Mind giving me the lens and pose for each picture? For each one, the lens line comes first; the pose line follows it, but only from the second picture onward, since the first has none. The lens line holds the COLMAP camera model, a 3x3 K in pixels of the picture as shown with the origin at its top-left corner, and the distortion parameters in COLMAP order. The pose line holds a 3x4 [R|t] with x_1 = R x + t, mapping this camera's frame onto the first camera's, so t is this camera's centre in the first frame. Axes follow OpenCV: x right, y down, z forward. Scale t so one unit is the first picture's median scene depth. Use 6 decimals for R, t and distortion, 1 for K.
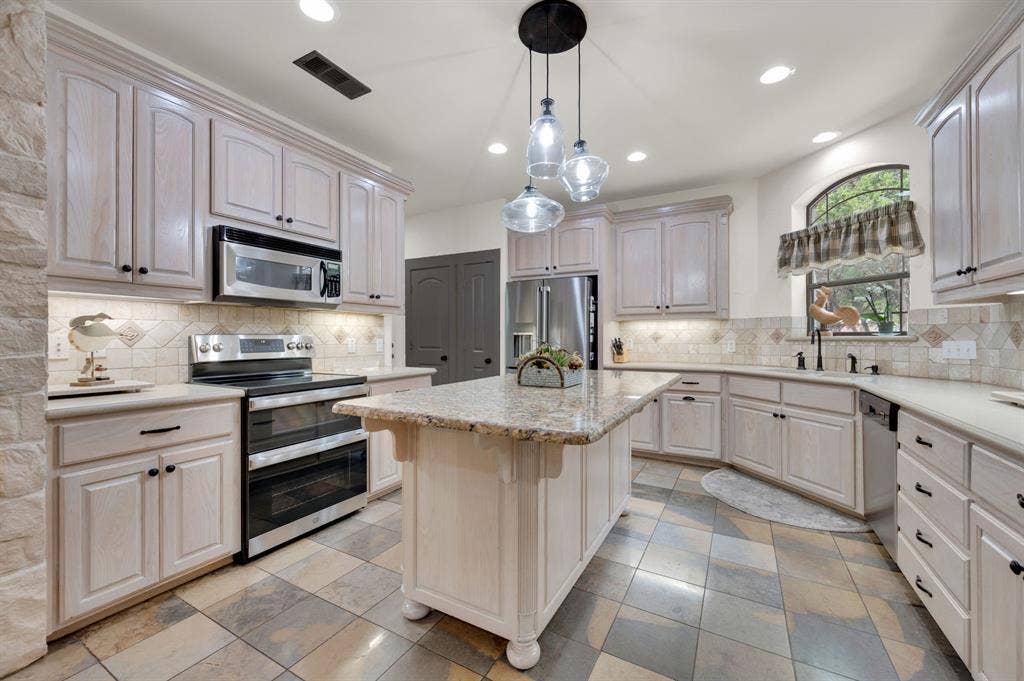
lens RADIAL K [[407.0, 0, 506.2], [0, 407.0, 334.4], [0, 0, 1]] dist [-0.001206, -0.000545]
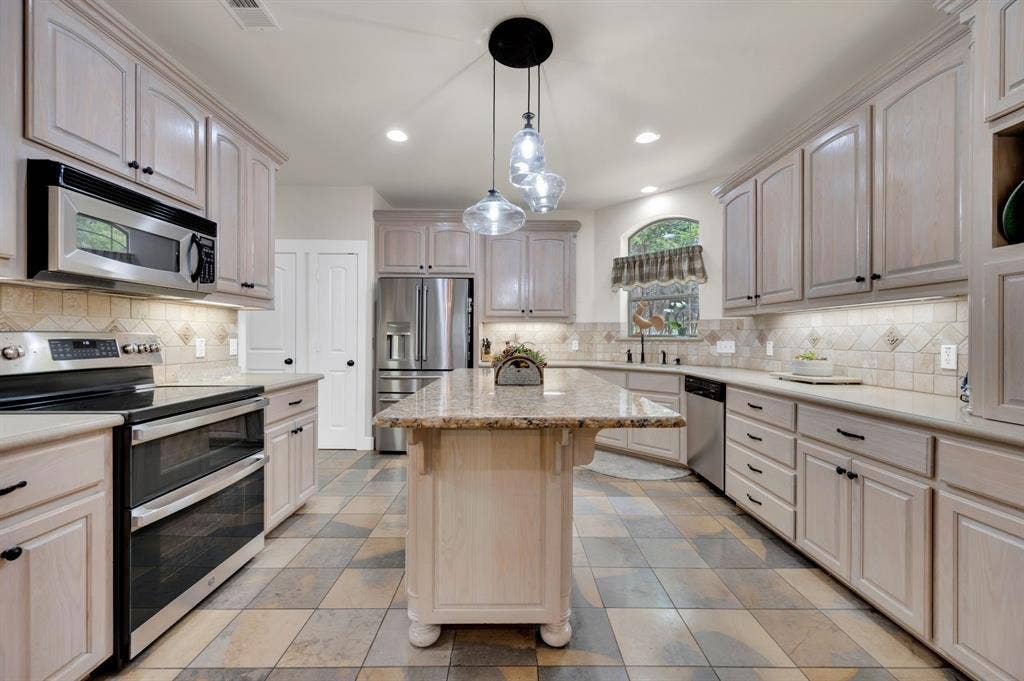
lens RADIAL K [[407.0, 0, 509.8], [0, 407.0, 336.1], [0, 0, 1]] dist [-0.001206, -0.000545]
pose [[0.866241, 0.005286, 0.499599, -0.338254], [-0.007606, 0.999968, 0.002606, -0.000497], [-0.499569, -0.006058, 0.866253, 0.074989]]
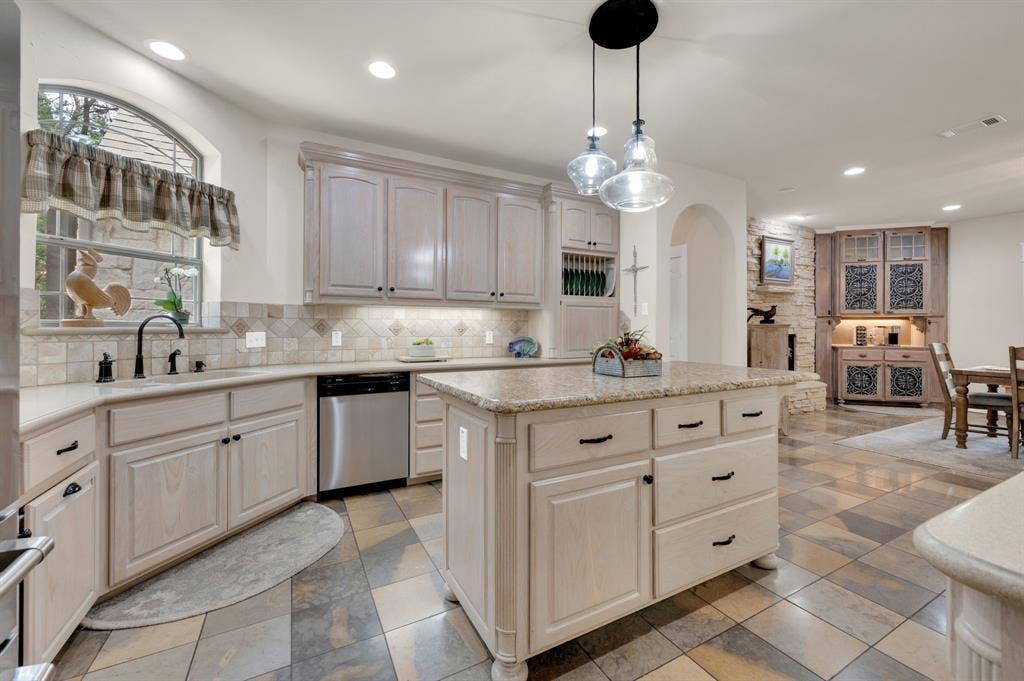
lens RADIAL K [[407.0, 0, 532.8], [0, 407.0, 329.2], [0, 0, 1]] dist [-0.001206, -0.000545]
pose [[-0.859541, 0.000716, 0.511067, -0.162801], [-0.003689, 0.999964, -0.007606, 0.013244], [-0.511054, -0.008423, -0.859507, 1.529643]]
